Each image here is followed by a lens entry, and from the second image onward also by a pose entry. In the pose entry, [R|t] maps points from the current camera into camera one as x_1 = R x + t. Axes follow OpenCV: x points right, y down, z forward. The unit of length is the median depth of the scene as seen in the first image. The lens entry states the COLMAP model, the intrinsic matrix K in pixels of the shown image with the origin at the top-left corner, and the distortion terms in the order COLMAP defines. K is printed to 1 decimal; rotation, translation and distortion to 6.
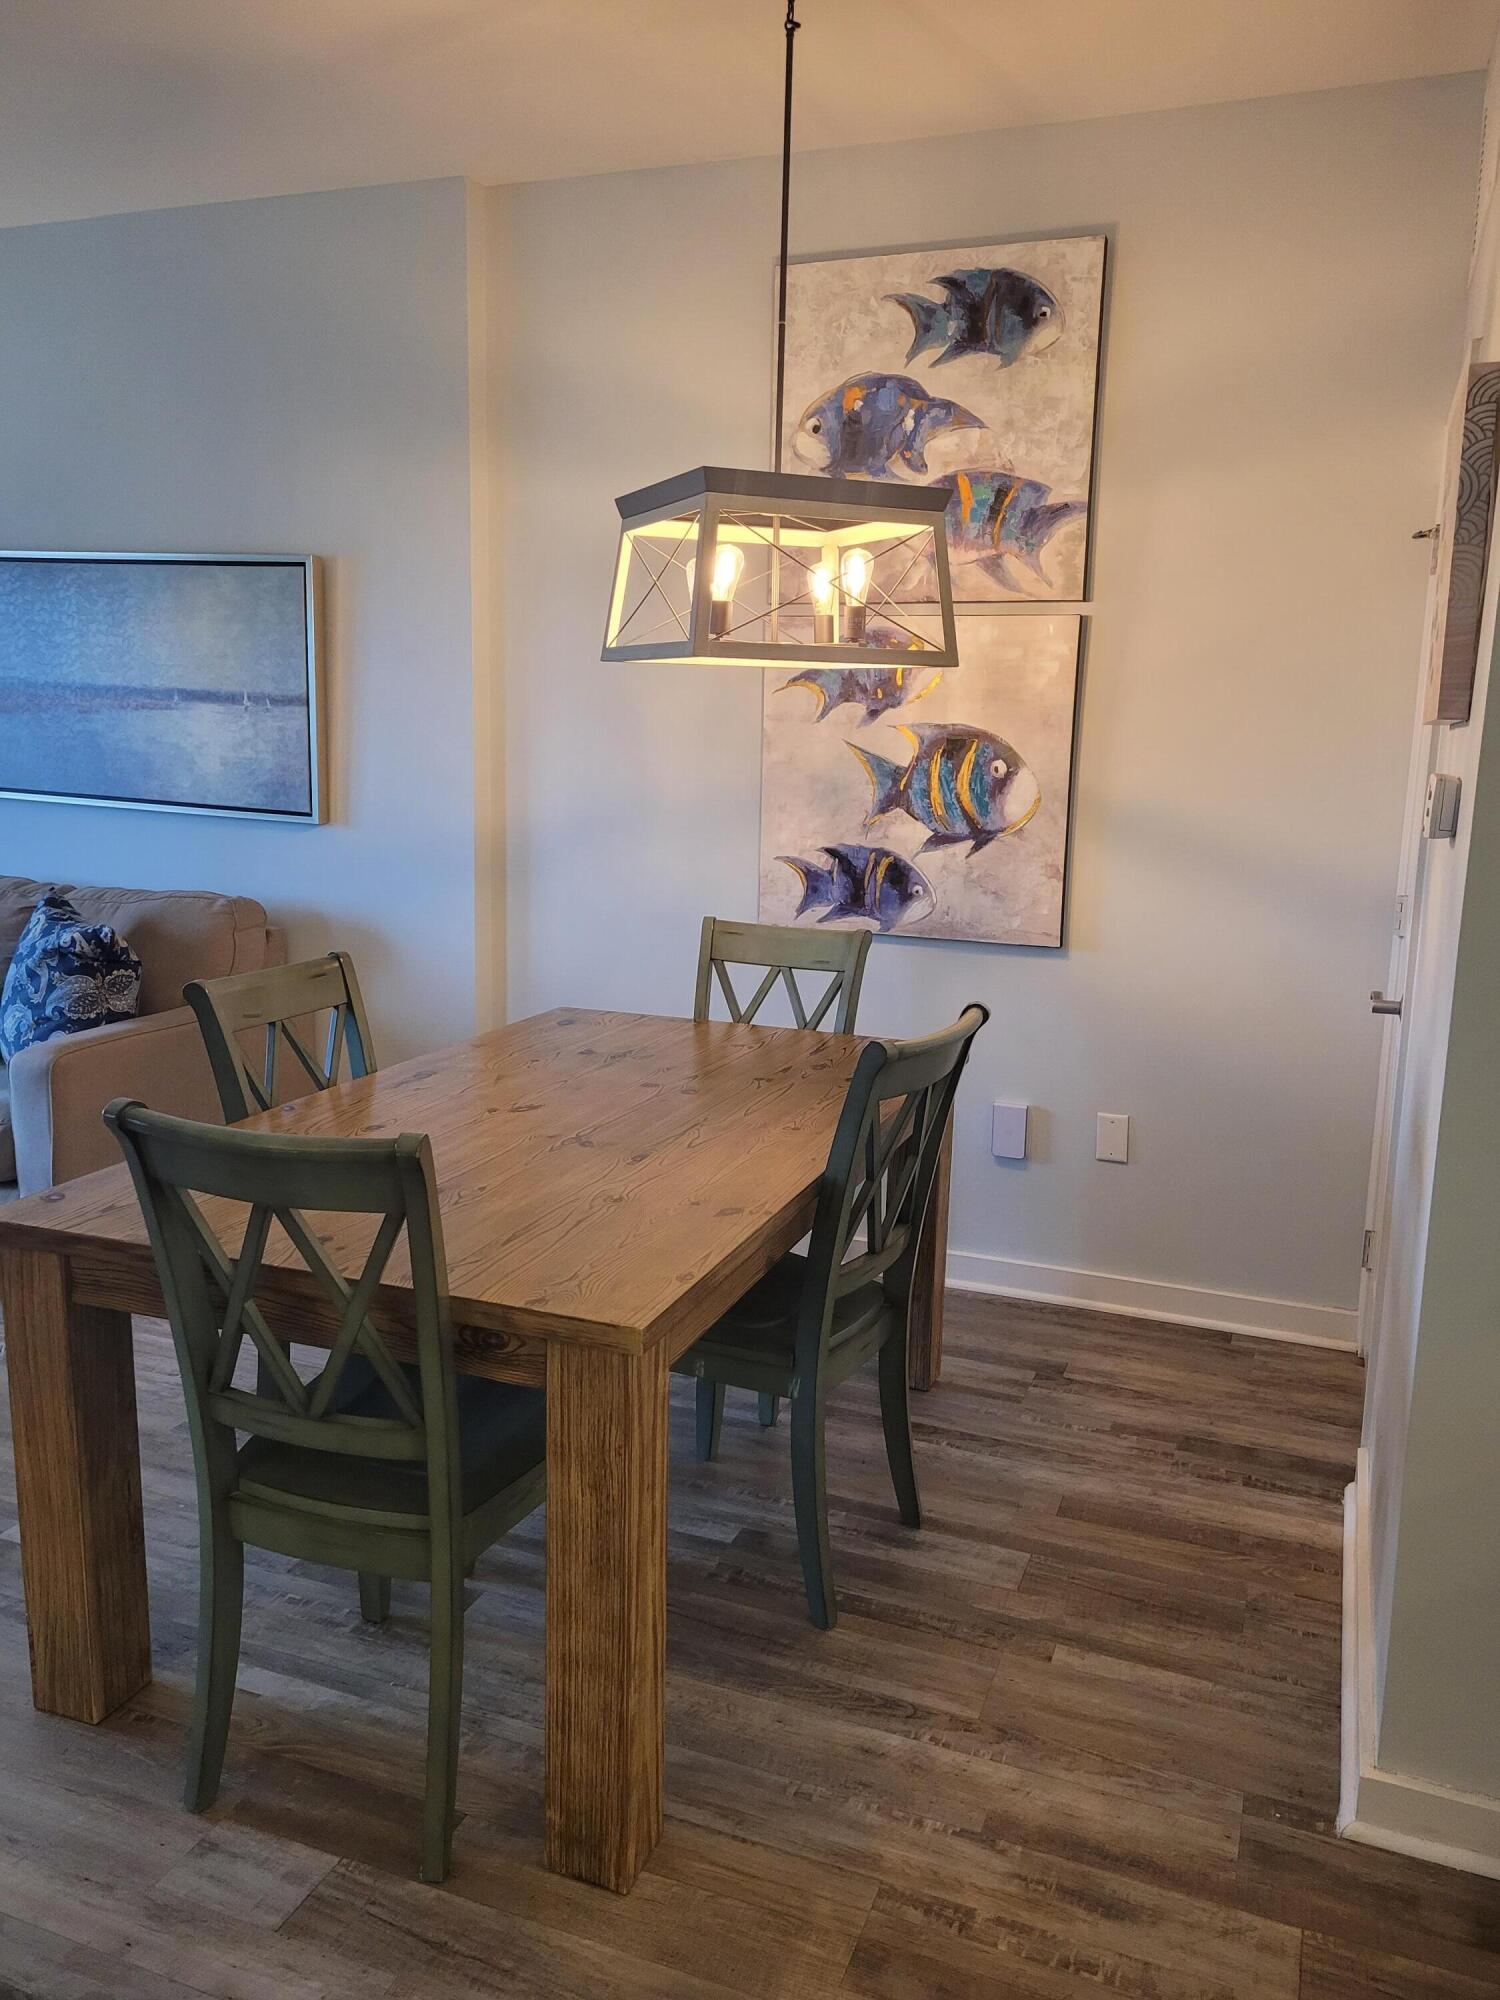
lens RADIAL K [[1506.4, 0, 754.1], [0, 1506.4, 990.2], [0, 0, 1]] dist [0.045802, -0.013159]
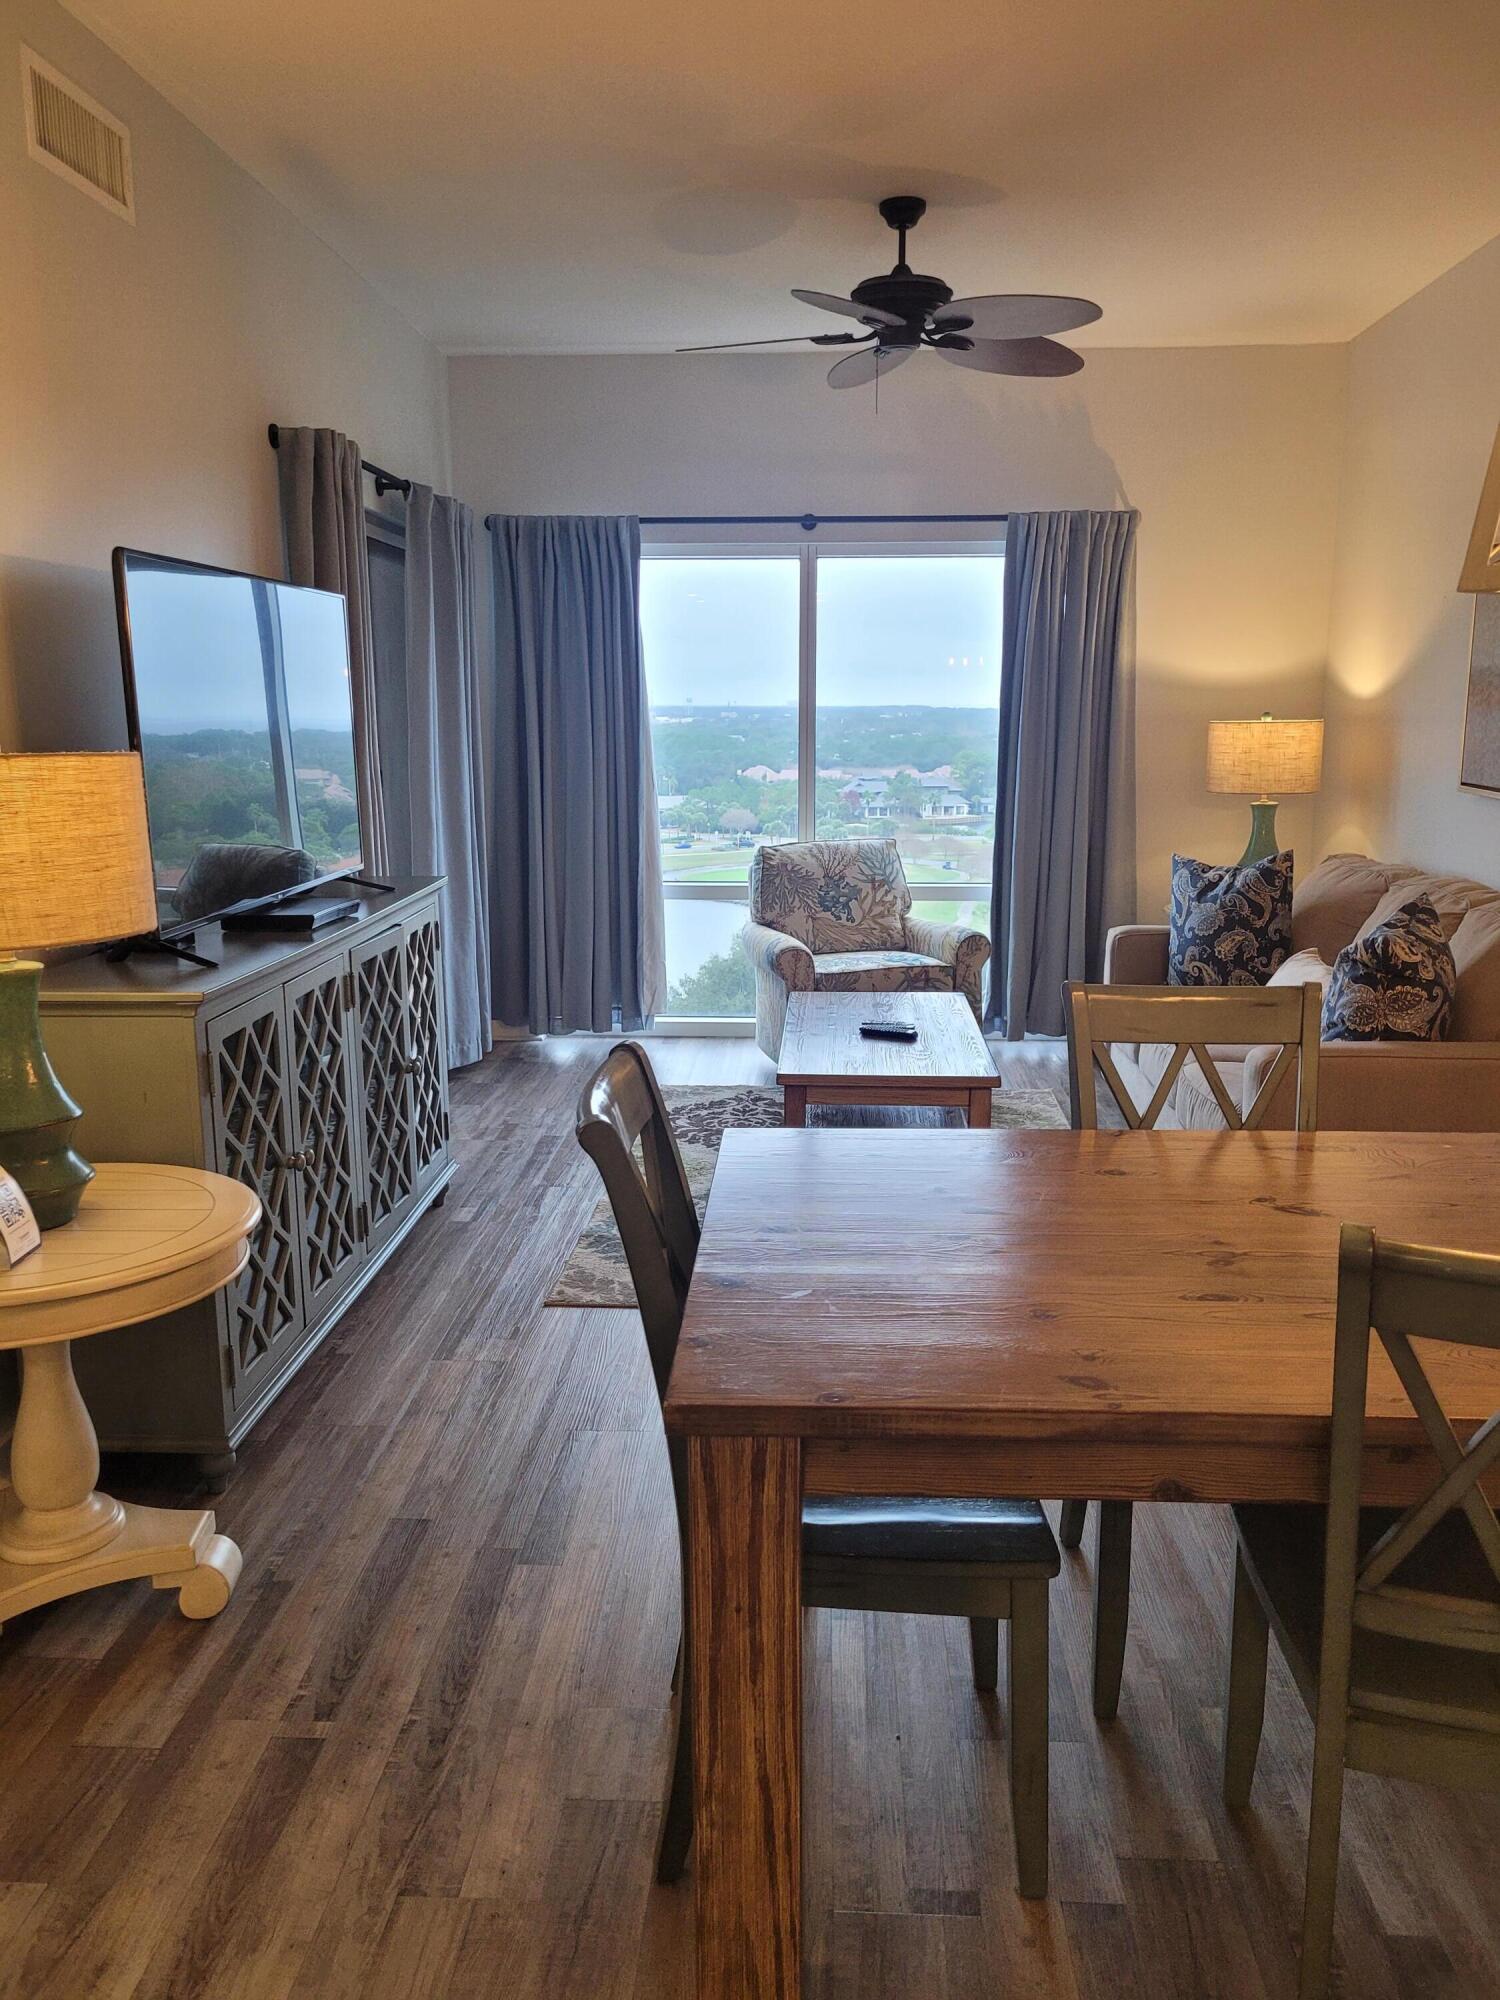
lens RADIAL K [[1506.4, 0, 756.2], [0, 1506.4, 1015.4], [0, 0, 1]] dist [0.045802, -0.013159]
pose [[0.315110, 0.164822, -0.934633, 0.316993], [-0.152228, 0.980831, 0.121646, -0.047752], [0.936767, 0.103945, 0.334160, 0.329068]]
